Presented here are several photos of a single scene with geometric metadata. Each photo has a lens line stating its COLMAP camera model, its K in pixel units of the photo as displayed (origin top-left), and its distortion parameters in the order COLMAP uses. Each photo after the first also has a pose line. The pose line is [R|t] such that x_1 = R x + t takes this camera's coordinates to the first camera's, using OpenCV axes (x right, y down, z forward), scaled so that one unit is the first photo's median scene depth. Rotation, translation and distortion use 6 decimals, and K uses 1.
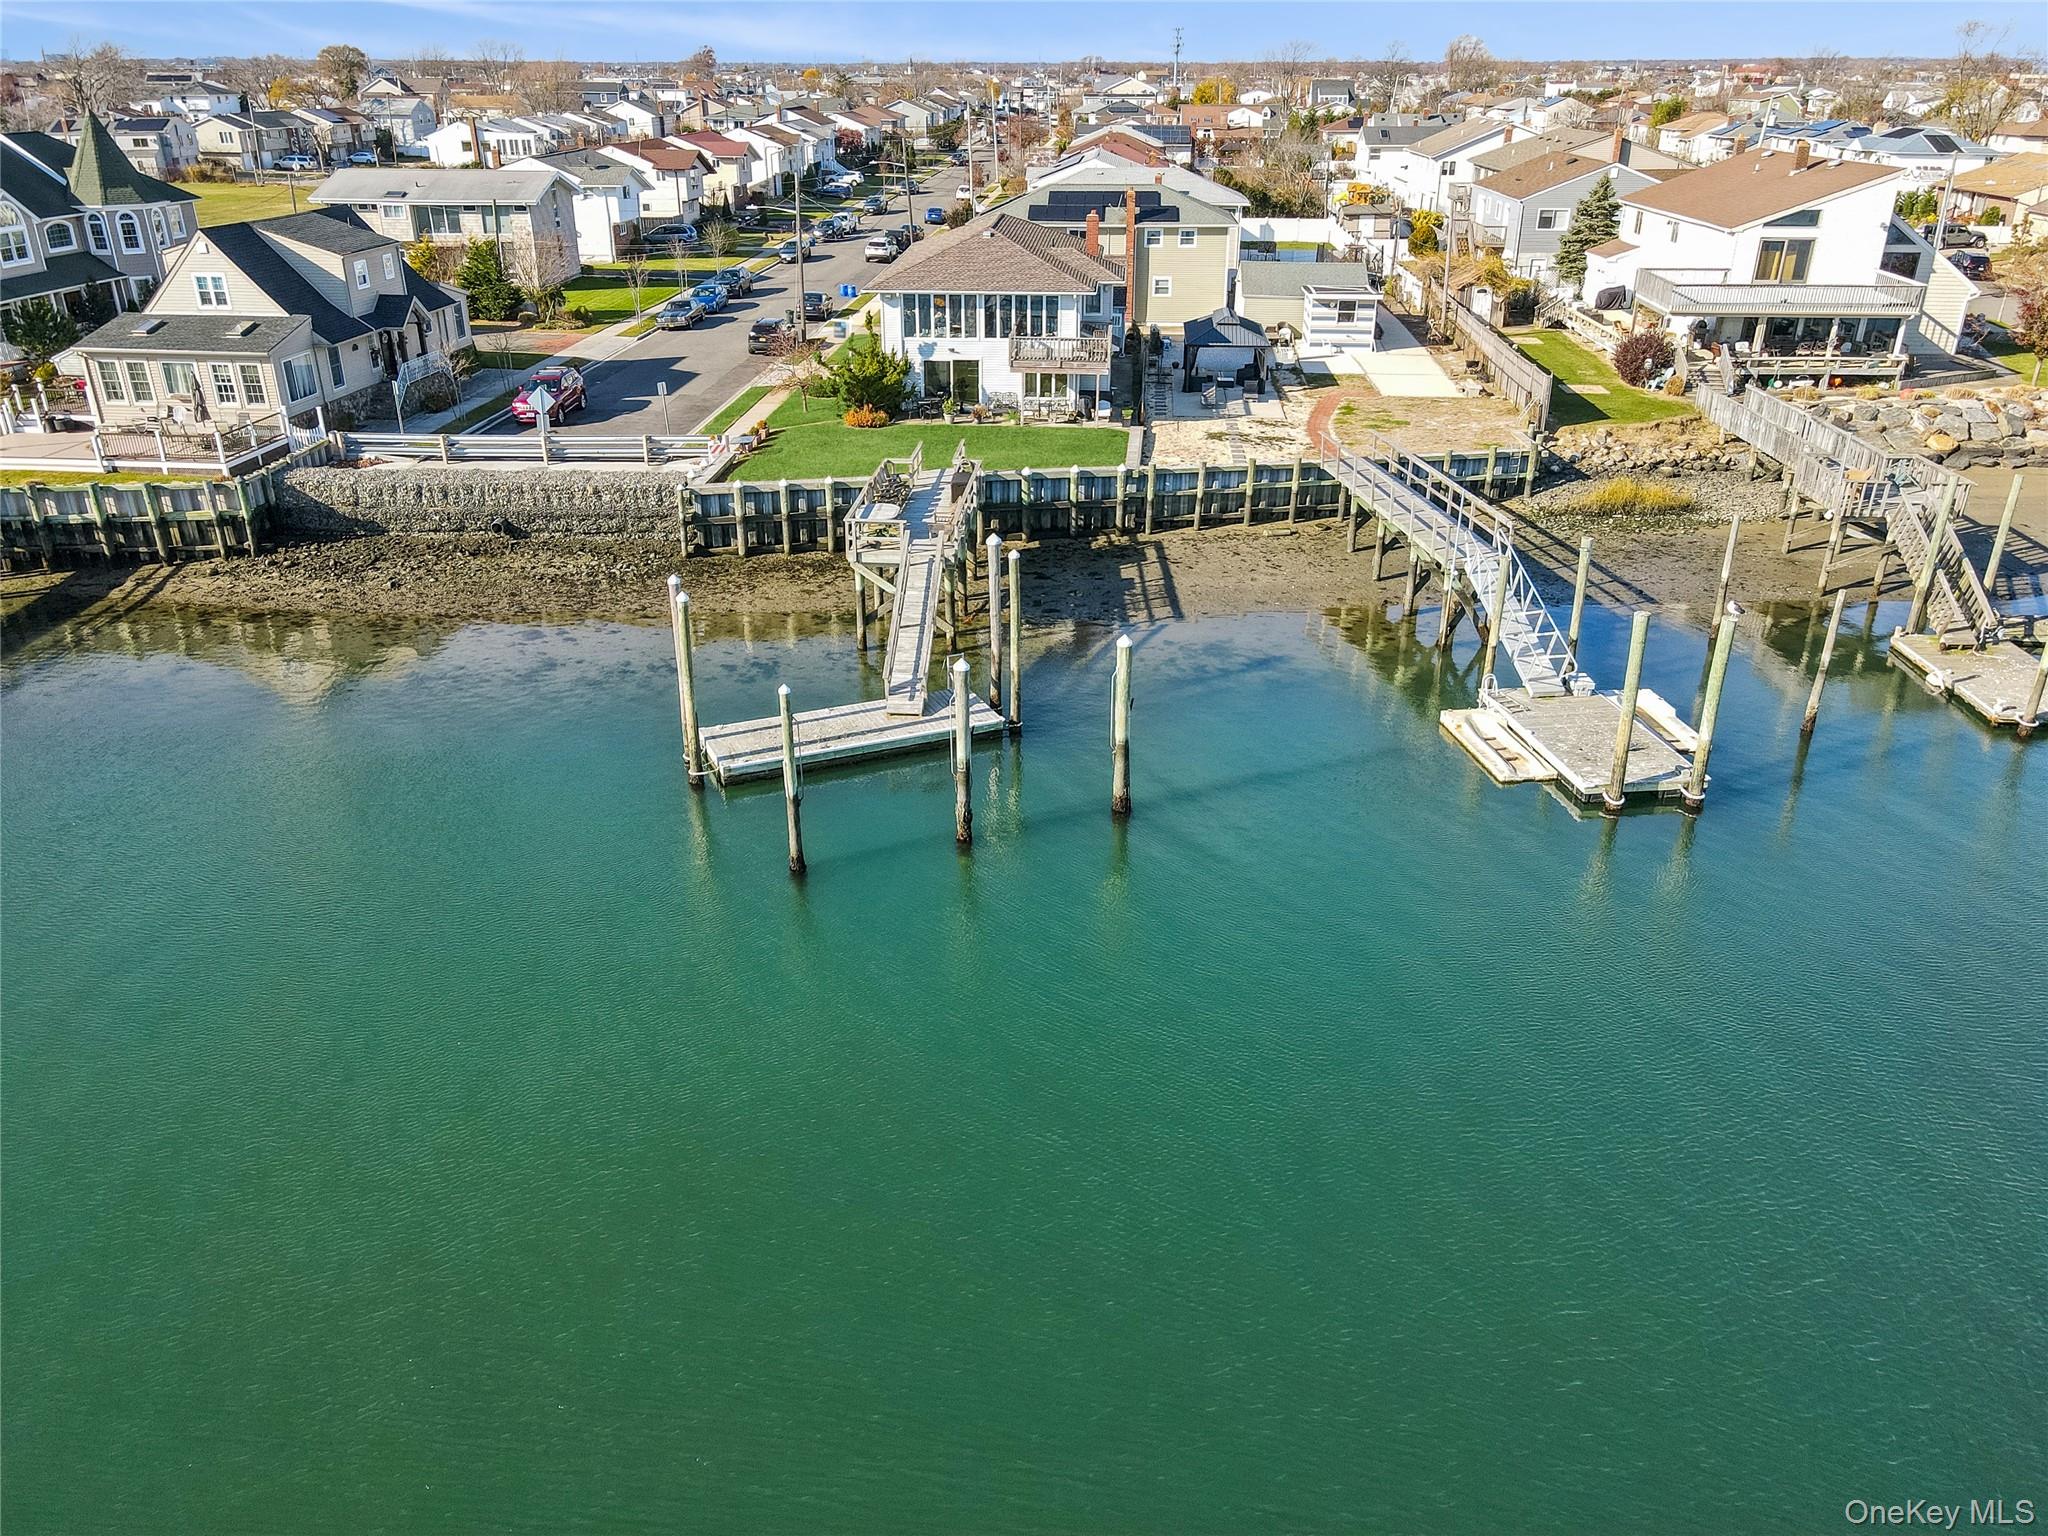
lens RADIAL K [[1517.2, 0, 1018.7], [0, 1517.2, 769.6], [0, 0, 1]] dist [0.003493, 0.025558]
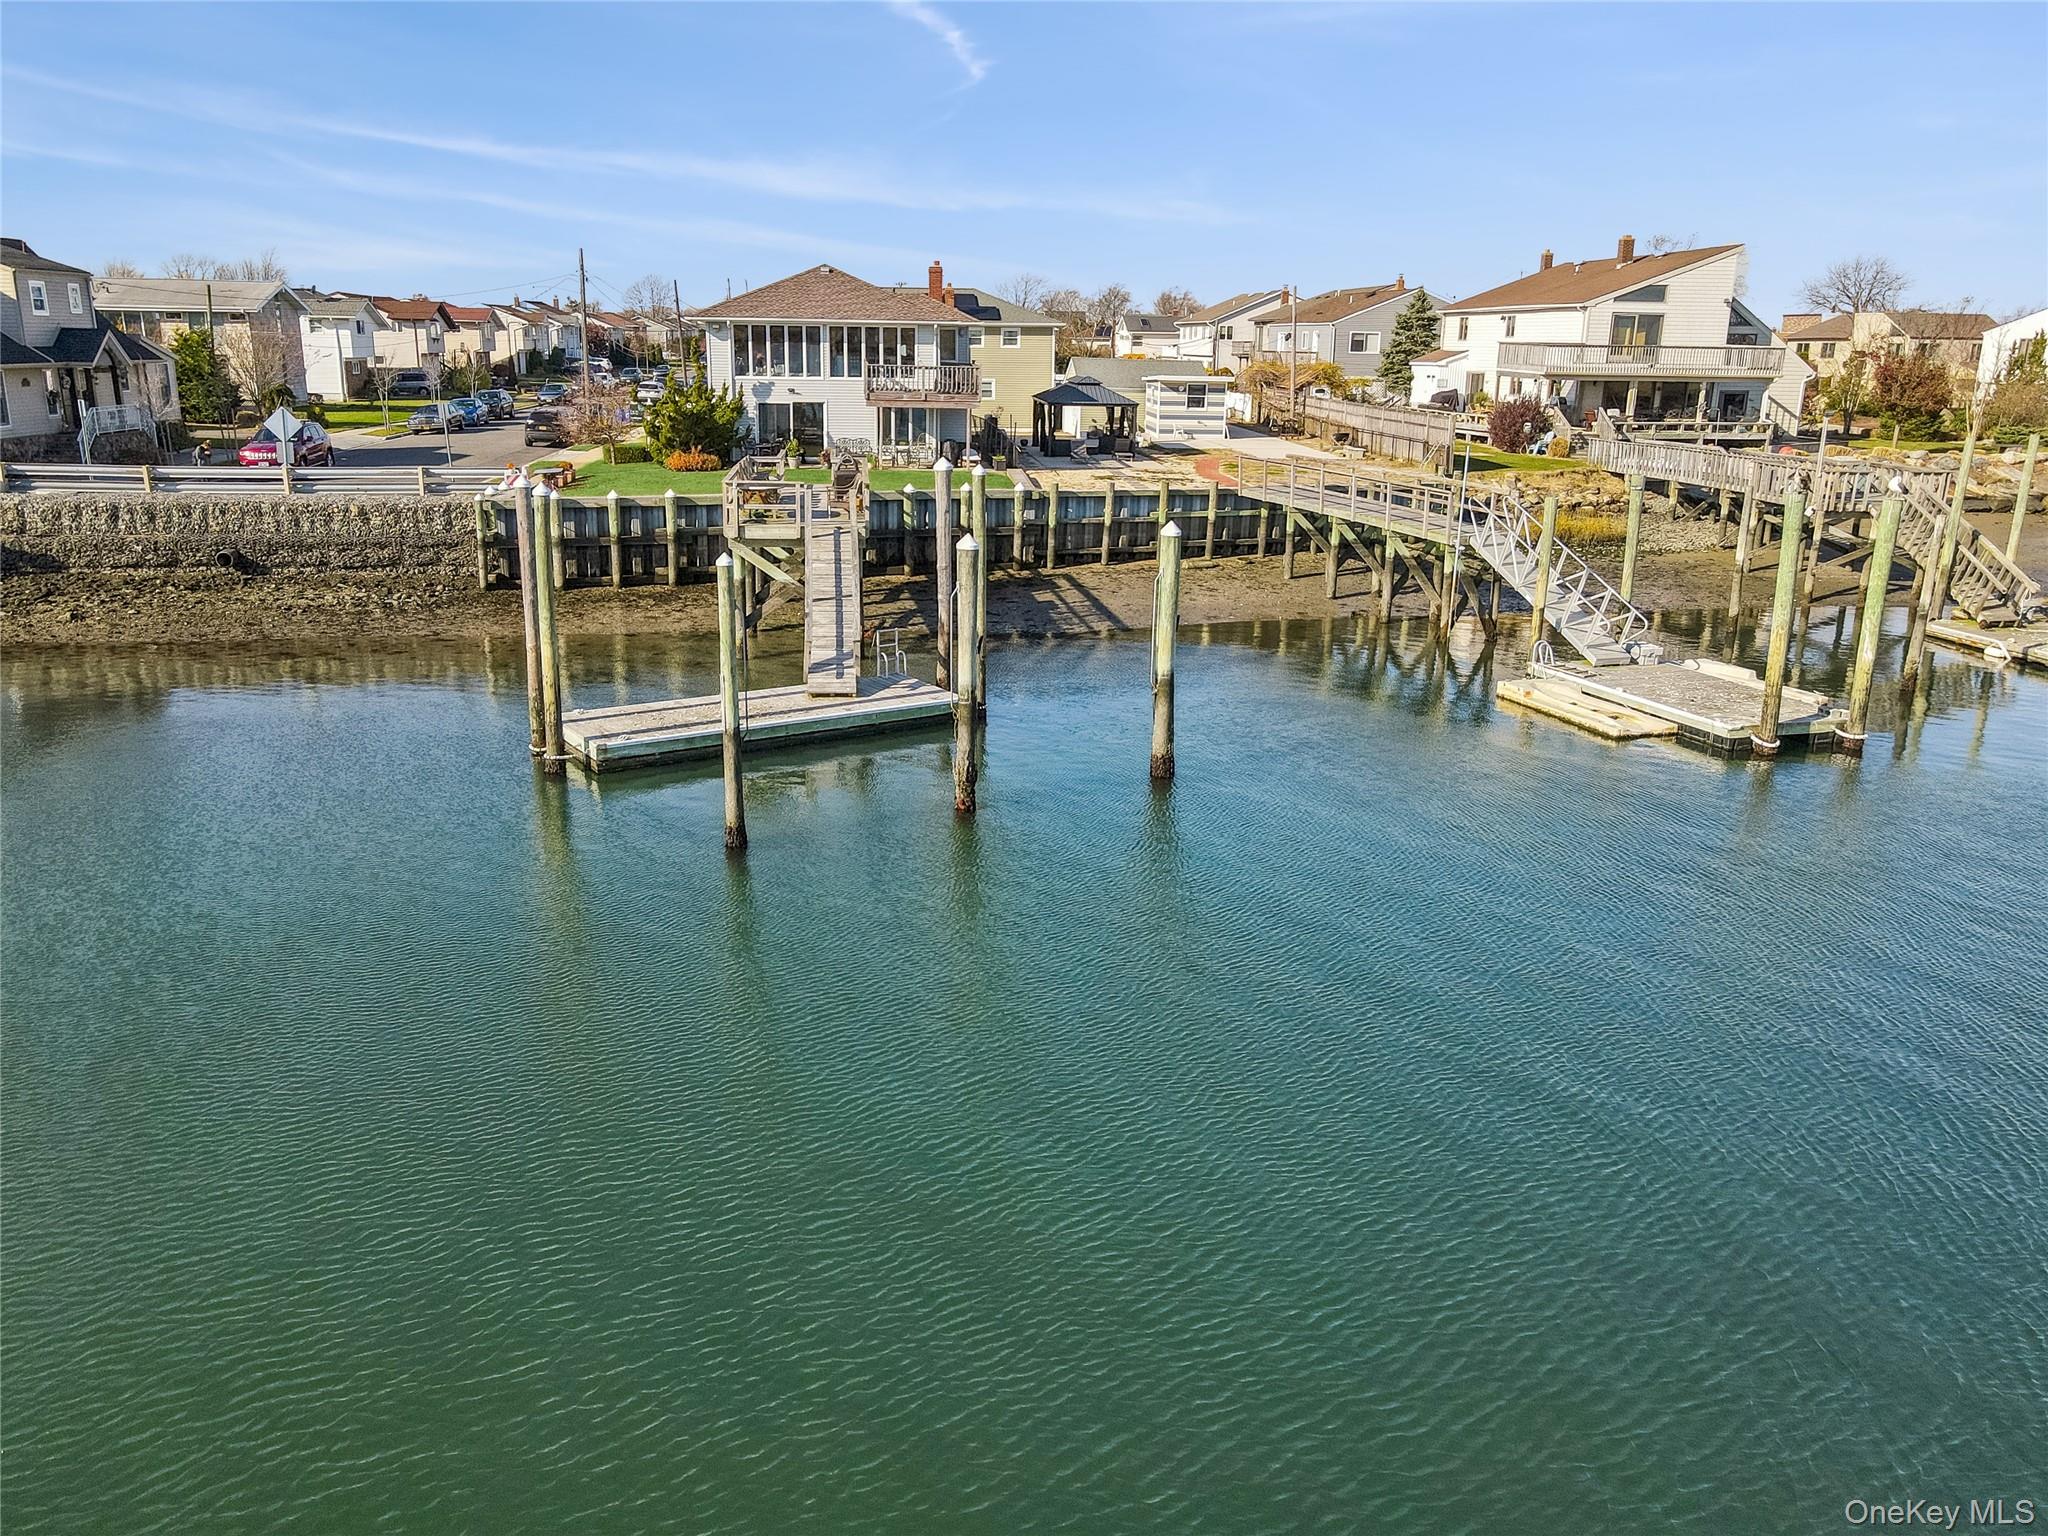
lens RADIAL K [[1540.5, 0, 1018.0], [0, 1540.5, 761.6], [0, 0, 1]] dist [0.006384, 0.026441]
pose [[0.984510, -0.032279, 0.172330, -0.080384], [0.060445, 0.985135, -0.160798, 0.083805], [-0.164578, 0.168724, 0.971826, 0.178212]]
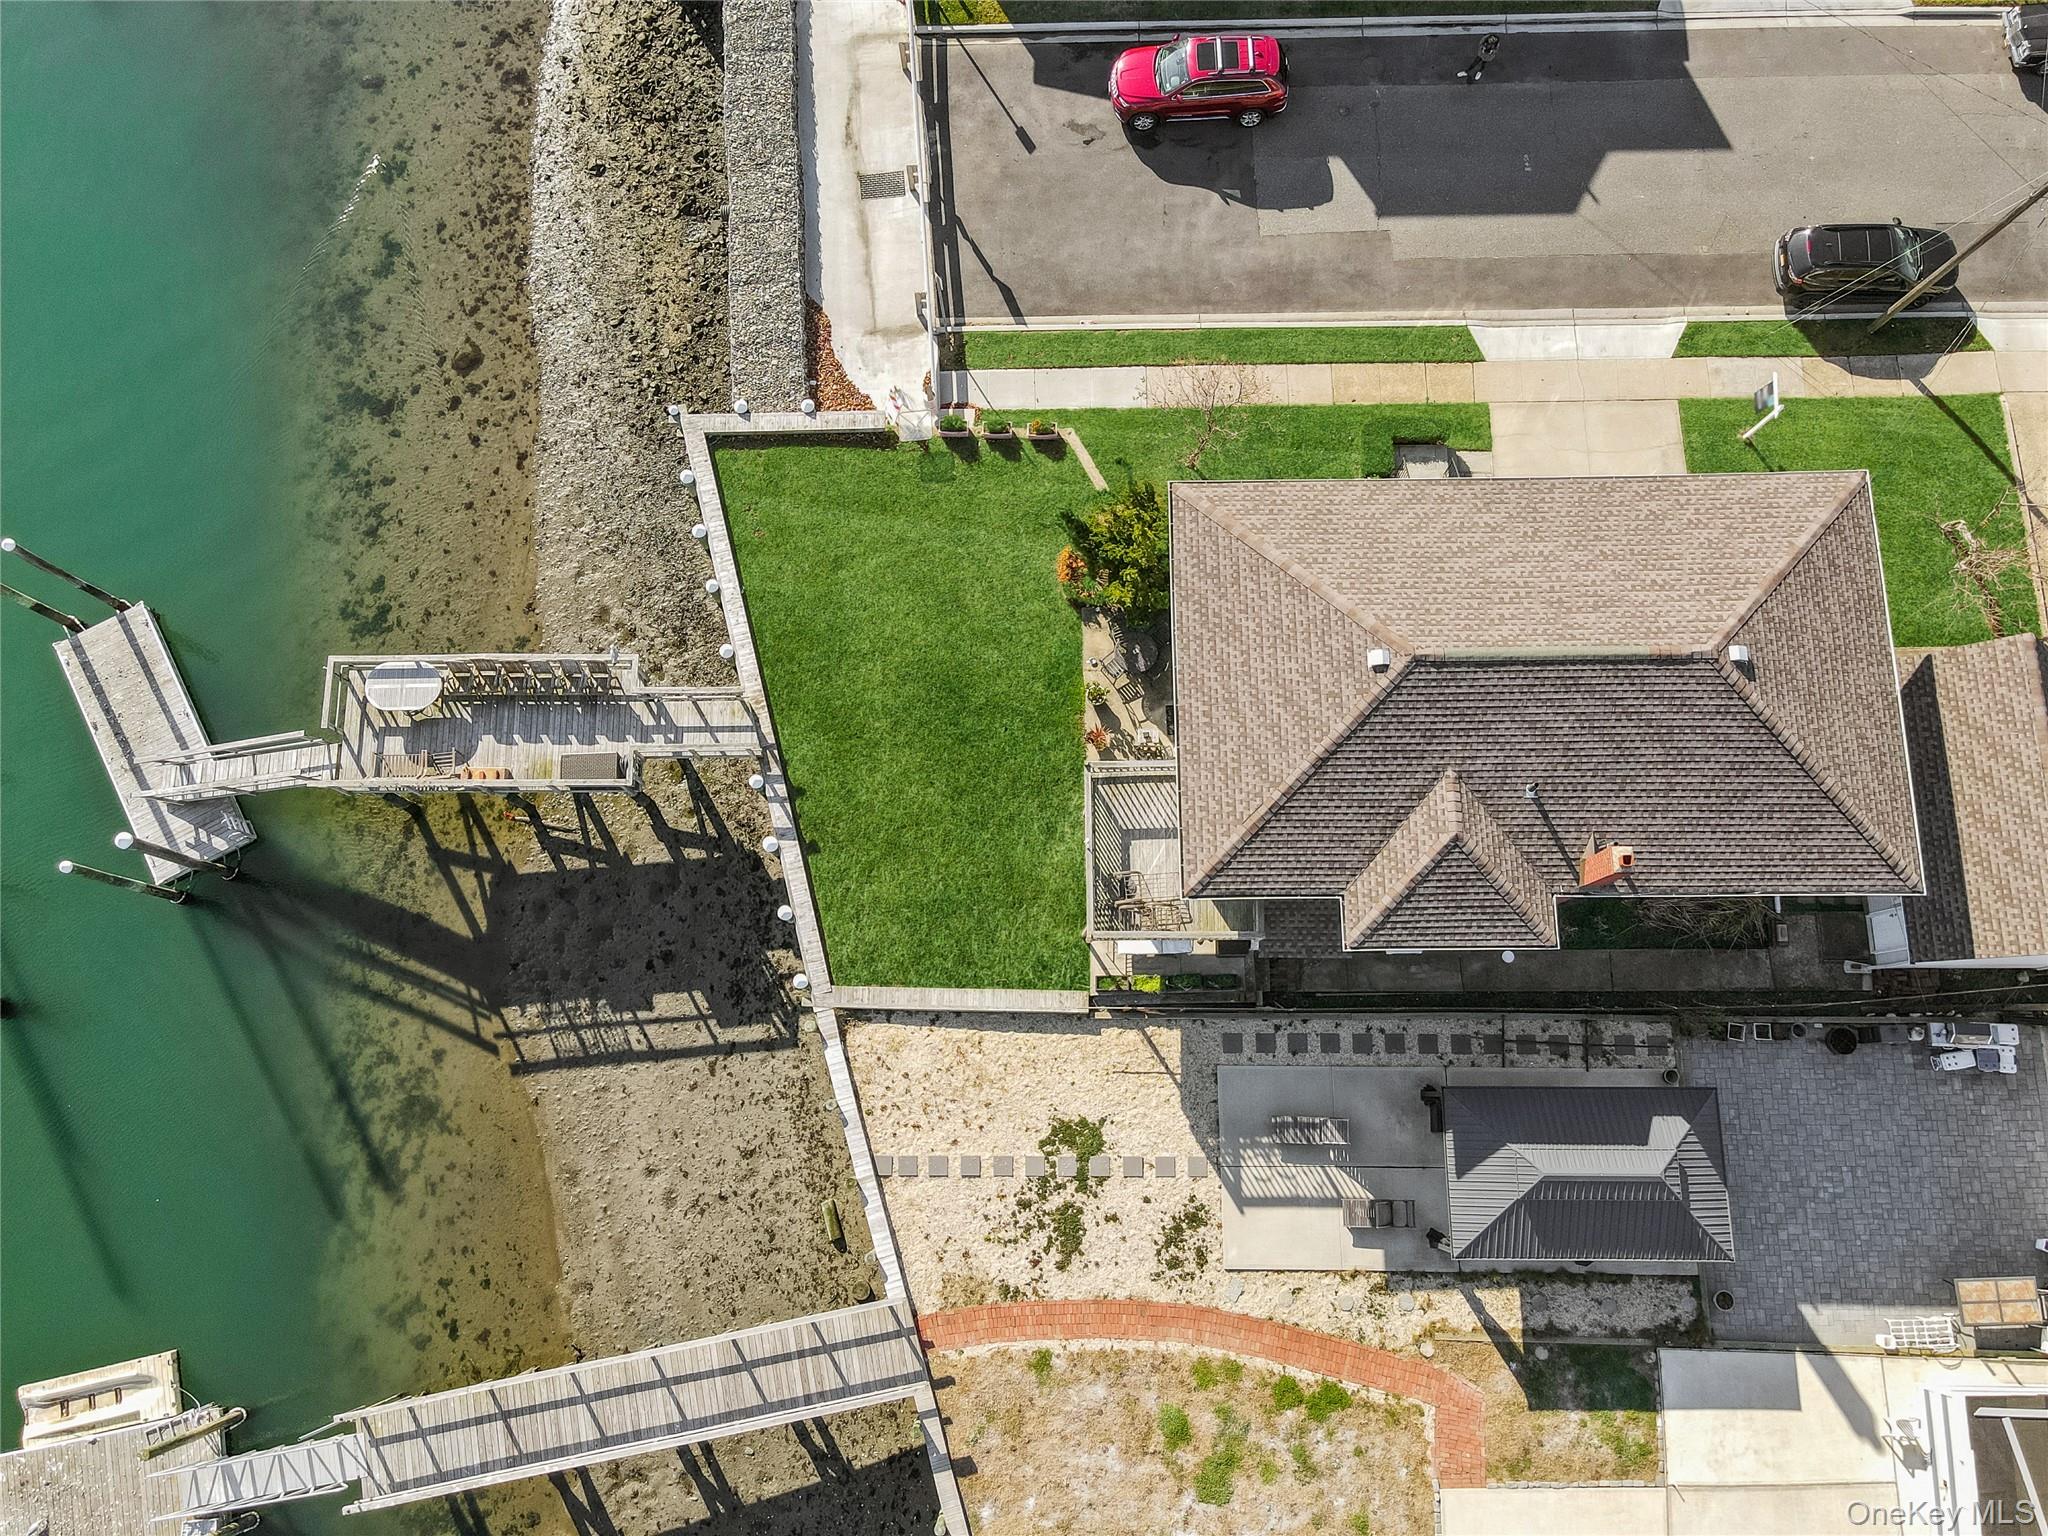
lens RADIAL K [[1420.4, 0, 1017.2], [0, 1420.4, 780.0], [0, 0, 1]] dist [0.010236, -0.000466]
pose [[0.077108, 0.973966, -0.213175, 0.114887], [-0.409342, 0.225886, 0.883977, -0.762543], [0.909117, 0.019099, 0.416103, 0.769084]]
